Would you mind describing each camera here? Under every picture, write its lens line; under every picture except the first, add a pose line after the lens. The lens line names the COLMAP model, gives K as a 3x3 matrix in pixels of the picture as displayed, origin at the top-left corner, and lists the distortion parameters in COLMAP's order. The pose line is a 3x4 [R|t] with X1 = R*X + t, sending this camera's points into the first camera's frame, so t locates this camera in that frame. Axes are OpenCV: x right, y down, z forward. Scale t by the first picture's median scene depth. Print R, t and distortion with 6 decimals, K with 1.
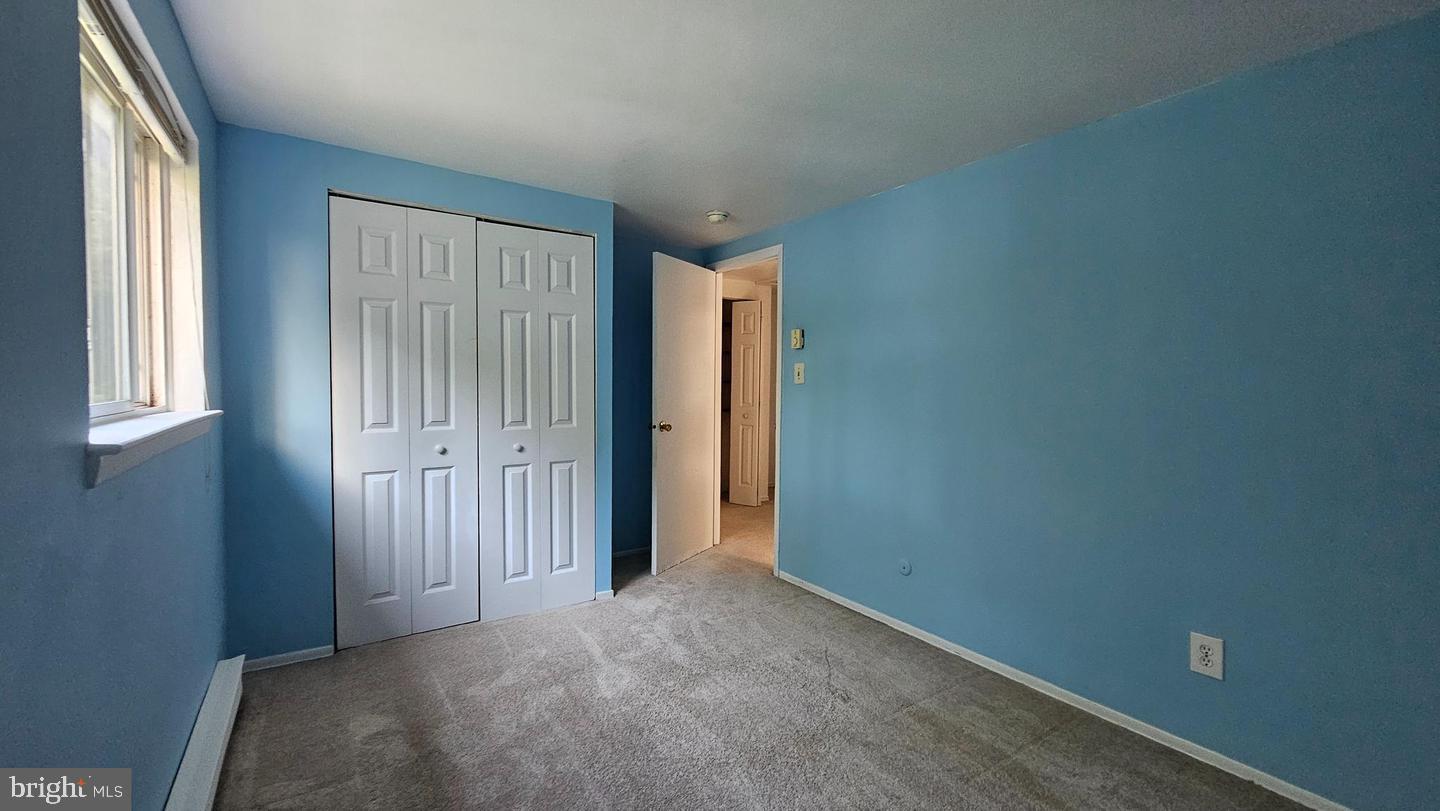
lens RADIAL K [[586.8, 0, 727.5], [0, 586.8, 400.0], [0, 0, 1]] dist [-0.001629, -0.000178]
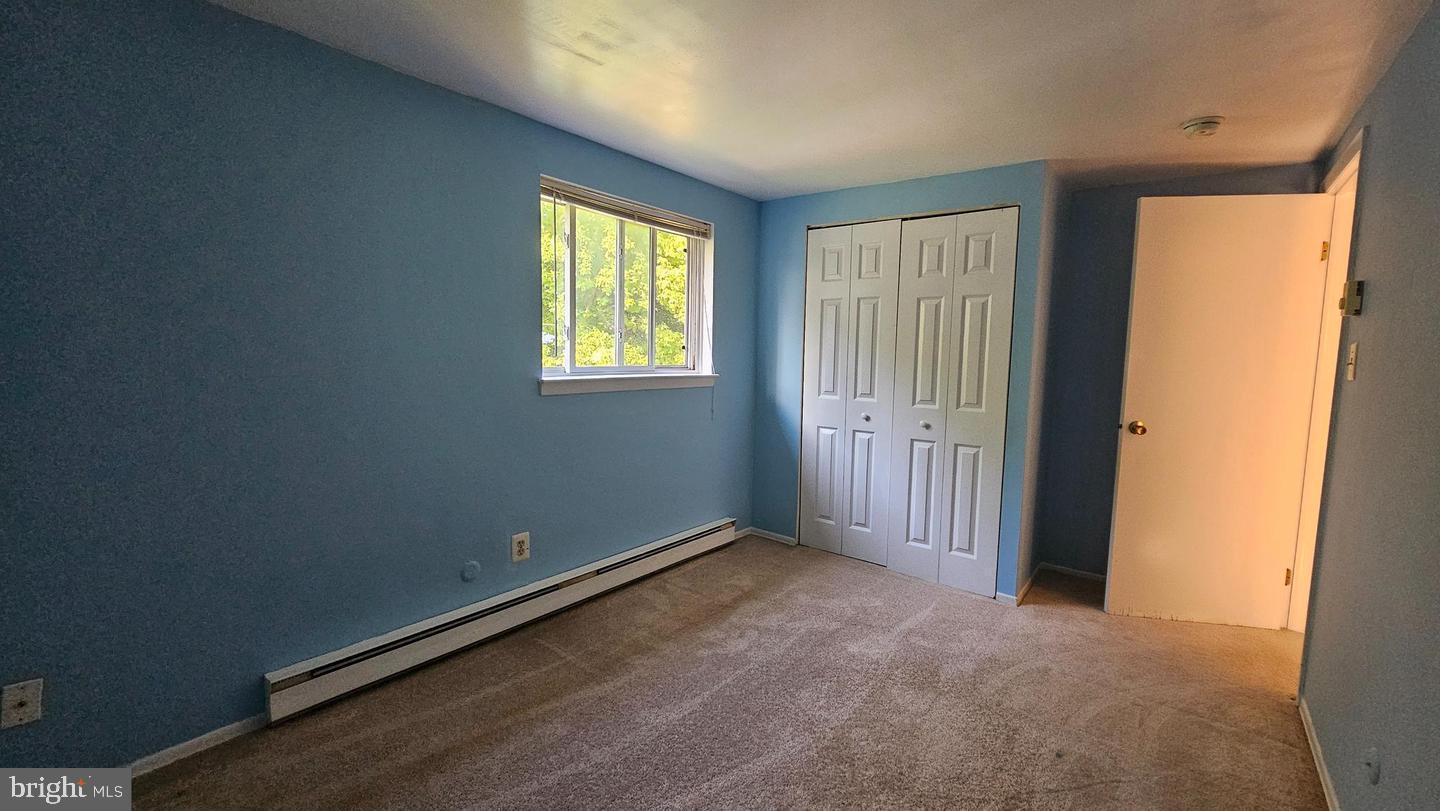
lens RADIAL K [[586.8, 0, 727.5], [0, 586.8, 400.0], [0, 0, 1]] dist [-0.001629, -0.000178]
pose [[0.298580, 0.081048, -0.950937, 0.601660], [-0.052514, 0.996273, 0.068423, -0.020077], [0.952939, 0.029508, 0.301723, 0.354494]]
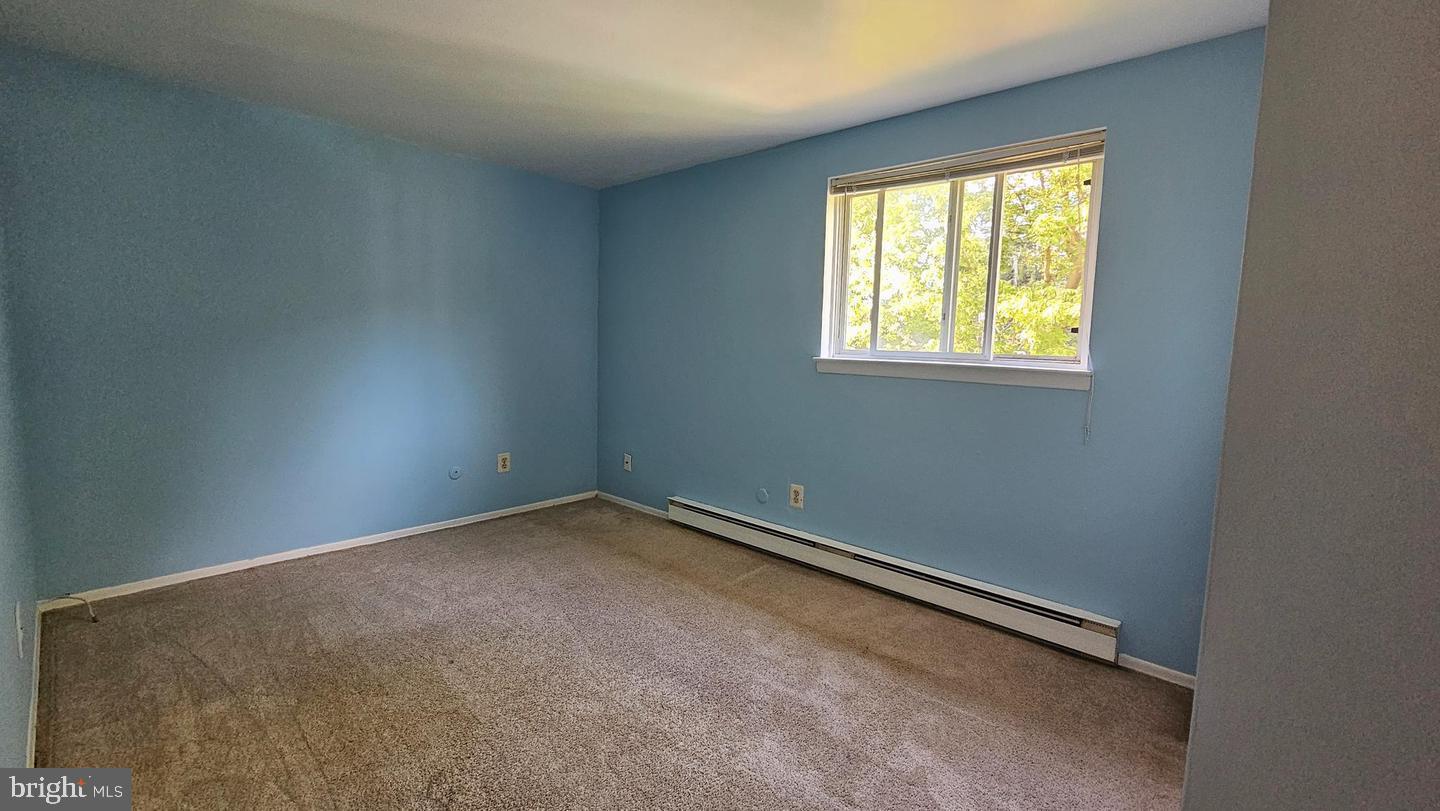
lens RADIAL K [[586.8, 0, 727.5], [0, 586.8, 400.0], [0, 0, 1]] dist [-0.001629, -0.000178]
pose [[-0.969028, -0.016080, -0.246427, 0.039885], [-0.048542, 0.990813, 0.126227, -0.023824], [0.242133, 0.134280, -0.960906, 1.360074]]
